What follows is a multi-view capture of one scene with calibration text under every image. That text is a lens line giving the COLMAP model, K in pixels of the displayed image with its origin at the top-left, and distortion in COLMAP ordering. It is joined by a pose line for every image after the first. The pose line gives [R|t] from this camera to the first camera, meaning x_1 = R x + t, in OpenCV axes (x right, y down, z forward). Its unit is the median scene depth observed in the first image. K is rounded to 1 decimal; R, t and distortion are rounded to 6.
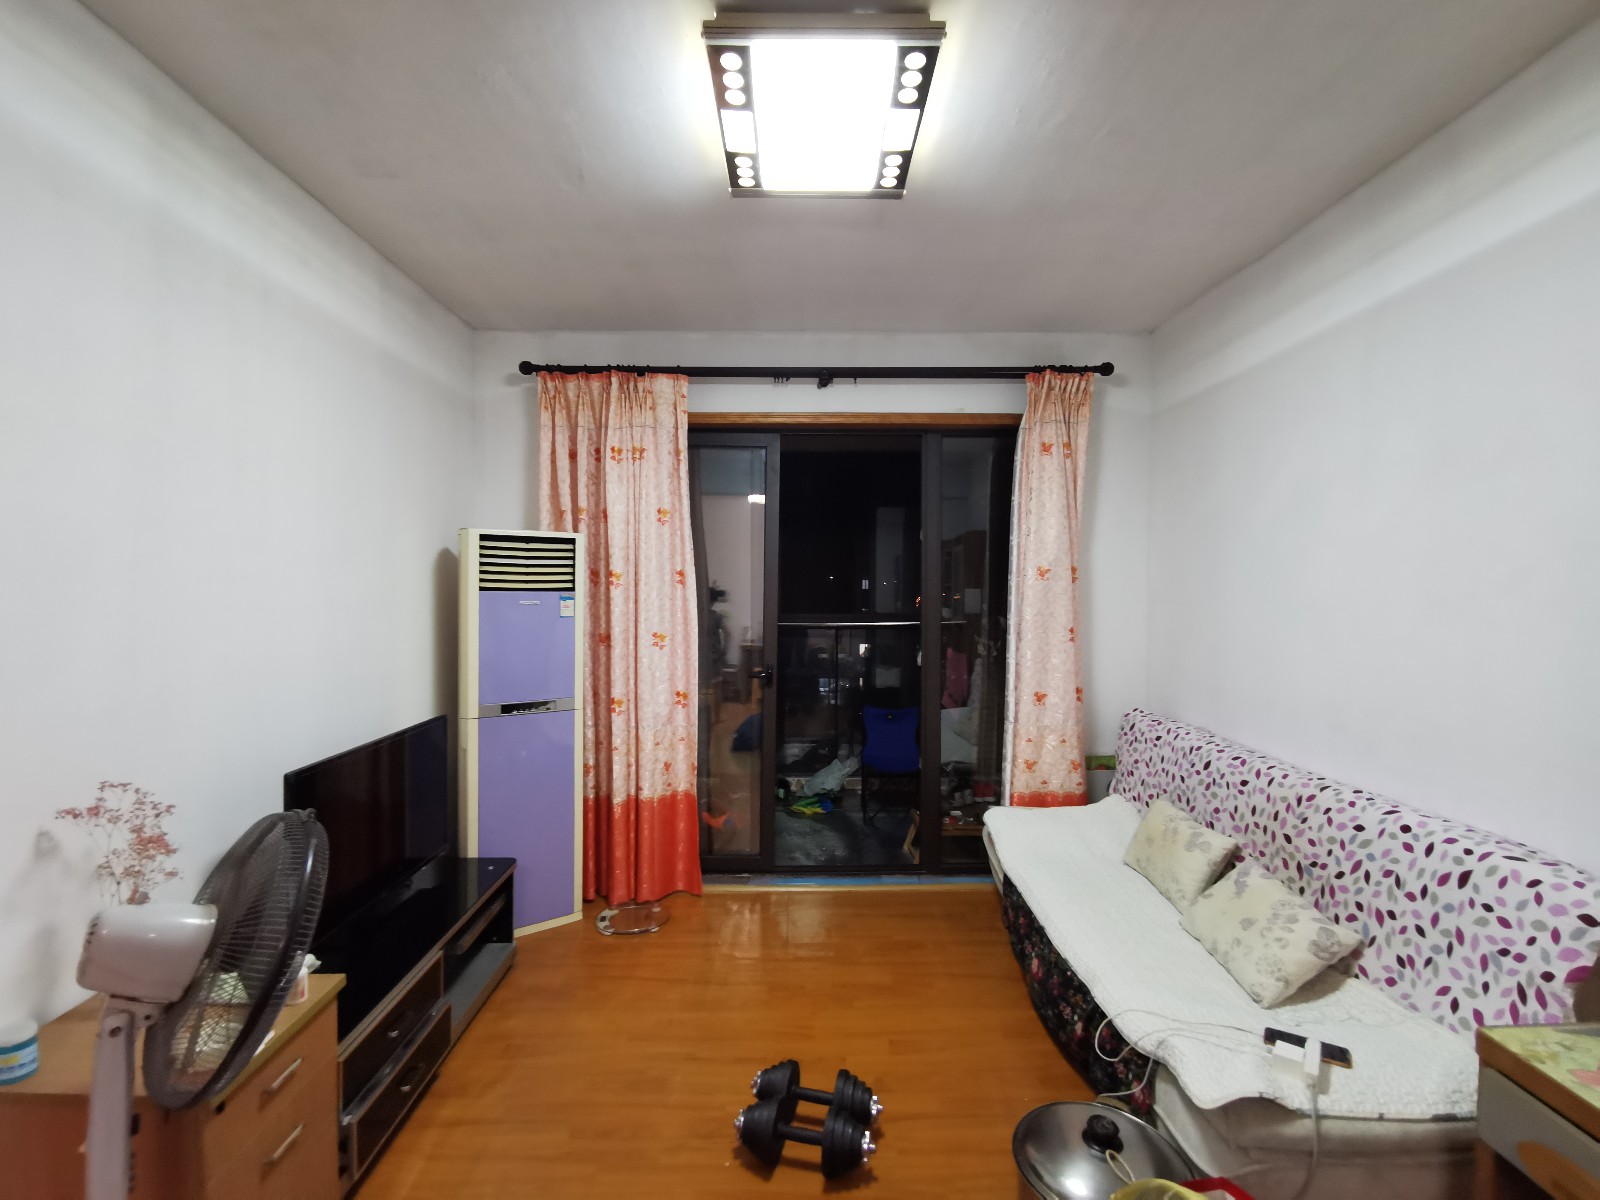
lens RADIAL K [[732.7, 0, 795.7], [0, 732.7, 597.9], [0, 0, 1]] dist [0.002542, 0.001573]
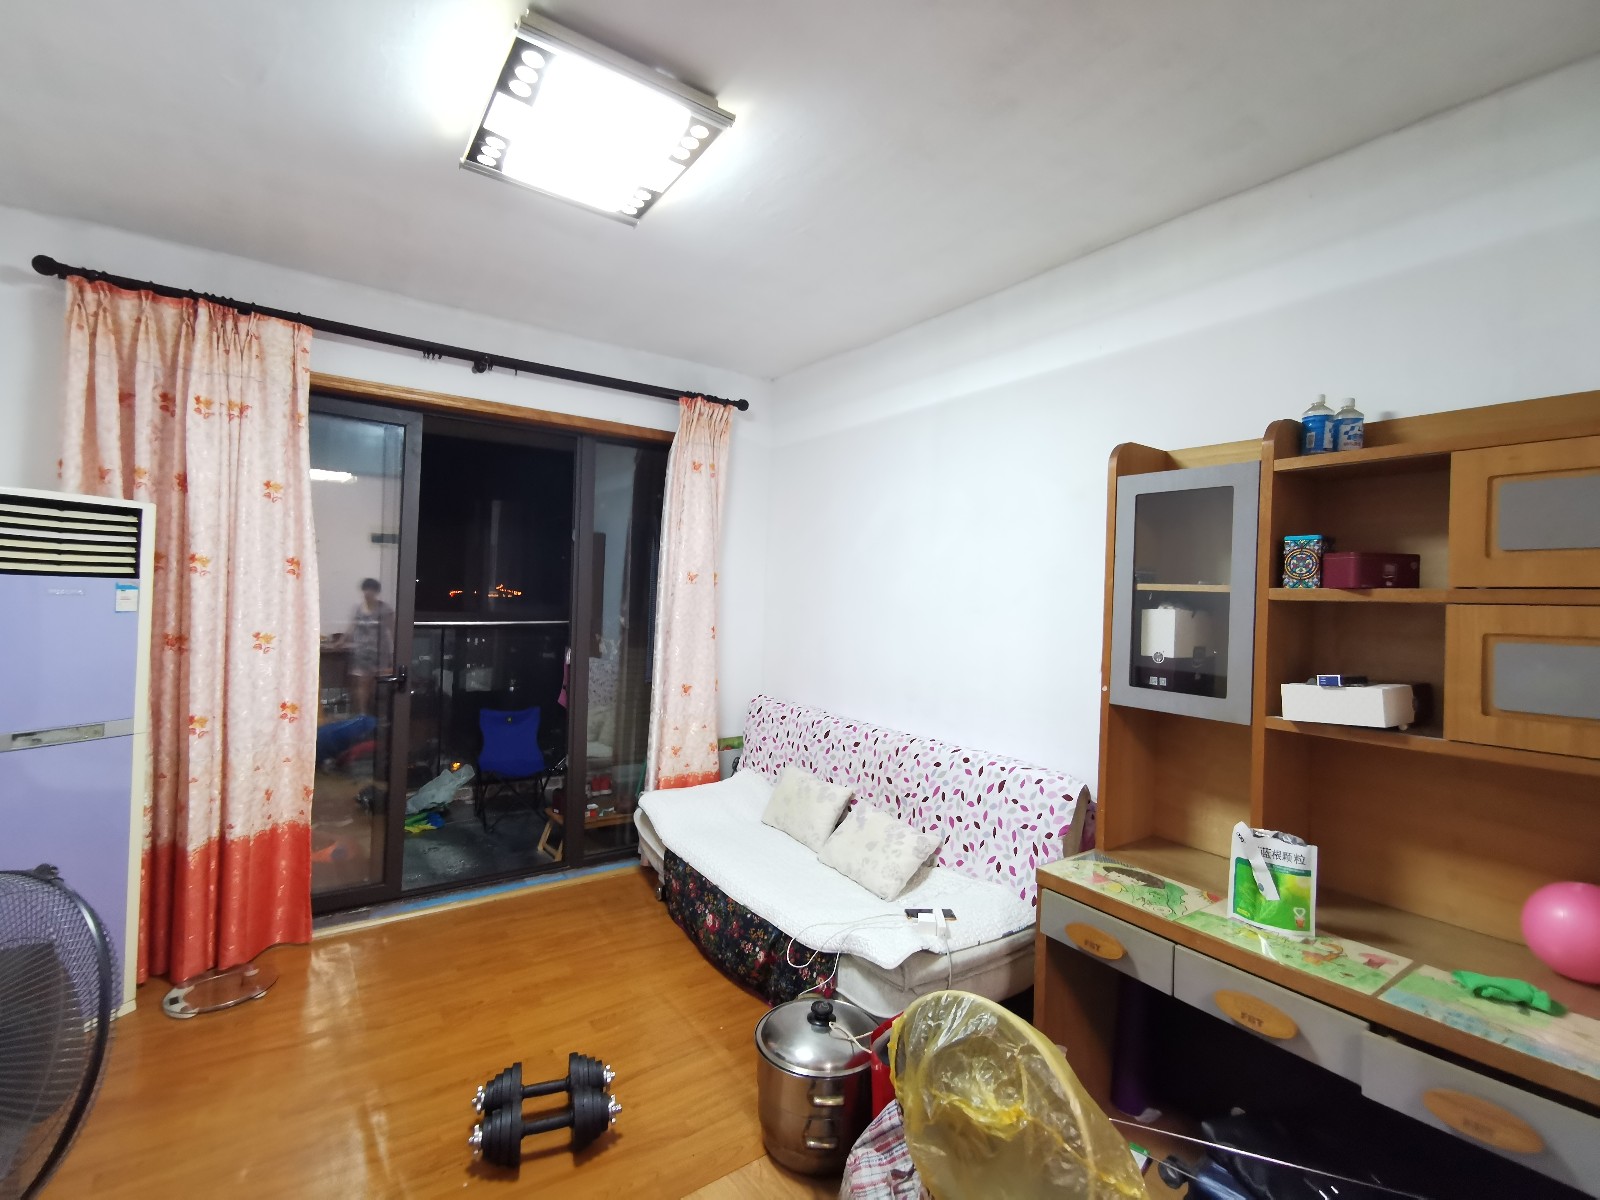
lens RADIAL K [[732.7, 0, 805.8], [0, 732.7, 598.0], [0, 0, 1]] dist [0.002542, 0.001573]
pose [[0.821252, 0.022254, 0.570132, -0.158954], [-0.022518, 0.999725, -0.006586, 0.000620], [-0.570121, -0.007430, 0.821527, -0.019581]]
